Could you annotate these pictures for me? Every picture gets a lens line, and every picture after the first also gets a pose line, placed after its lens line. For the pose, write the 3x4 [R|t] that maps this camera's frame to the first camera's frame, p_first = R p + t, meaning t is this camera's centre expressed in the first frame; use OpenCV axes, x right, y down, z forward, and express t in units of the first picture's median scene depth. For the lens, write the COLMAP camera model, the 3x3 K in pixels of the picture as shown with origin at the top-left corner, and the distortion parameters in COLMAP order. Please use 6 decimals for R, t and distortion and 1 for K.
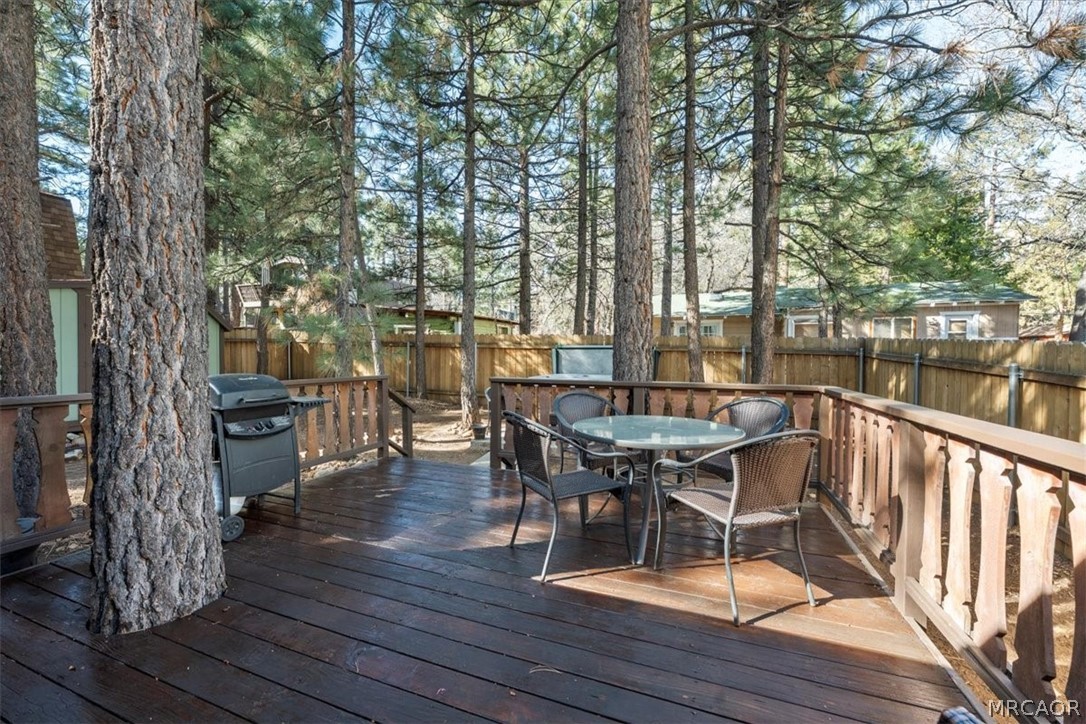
lens RADIAL K [[427.8, 0, 543.0], [0, 427.8, 362.0], [0, 0, 1]] dist [0.000361, 0.000121]
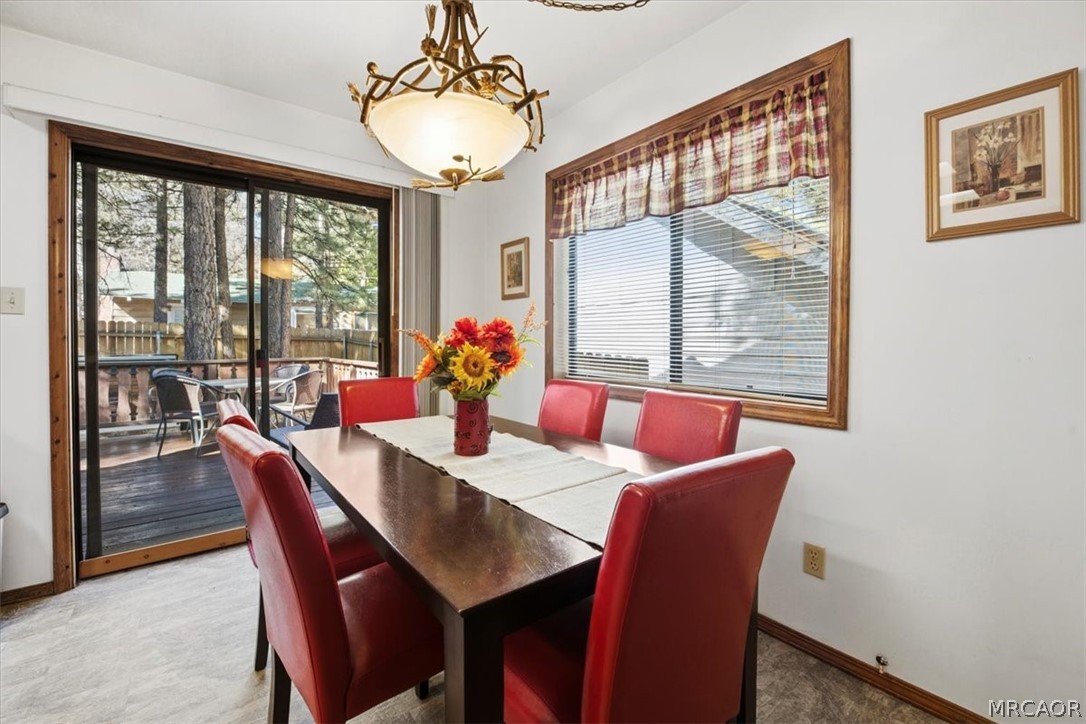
lens RADIAL K [[451.8, 0, 540.0], [0, 451.8, 347.9], [0, 0, 1]] dist [-0.021387, 0.000603]
pose [[0.508244, -0.018348, 0.861017, -0.228784], [0.016747, 0.999795, 0.011419, 0.001849], [-0.861050, 0.008616, 0.508447, -0.336735]]
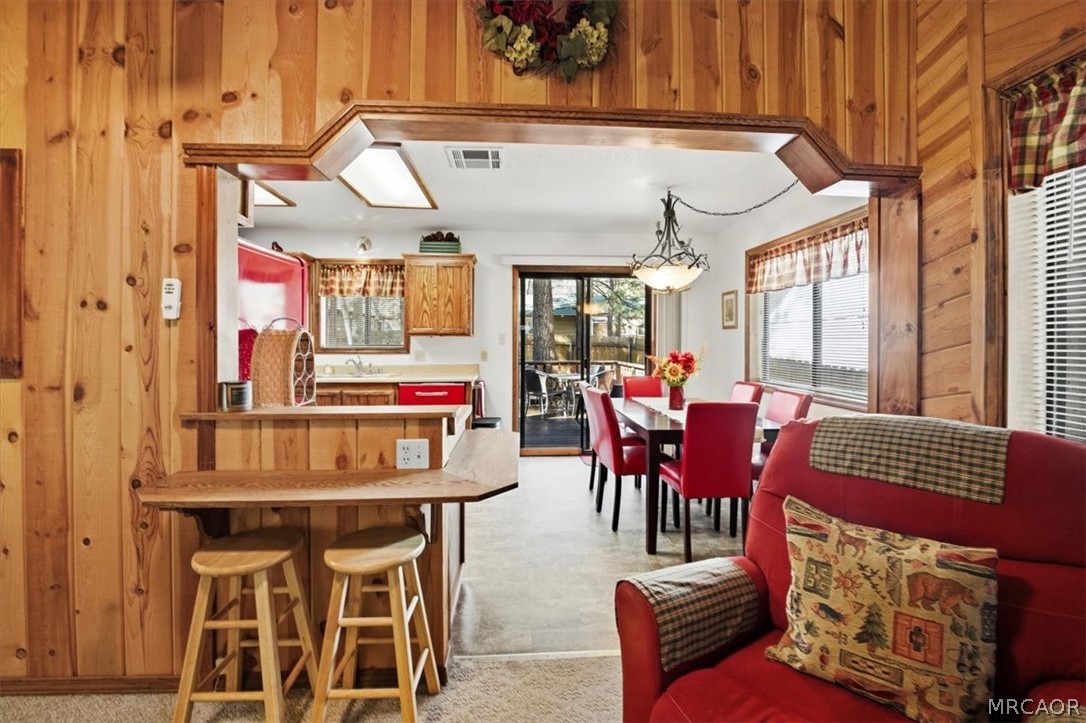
lens RADIAL K [[459.4, 0, 541.8], [0, 459.4, 335.0], [0, 0, 1]] dist [-0.022800, 0.001242]
pose [[0.906336, 0.003467, 0.422544, -0.411018], [0.009034, 0.999579, -0.027578, -0.015921], [-0.422461, 0.028812, 0.905923, -0.599948]]
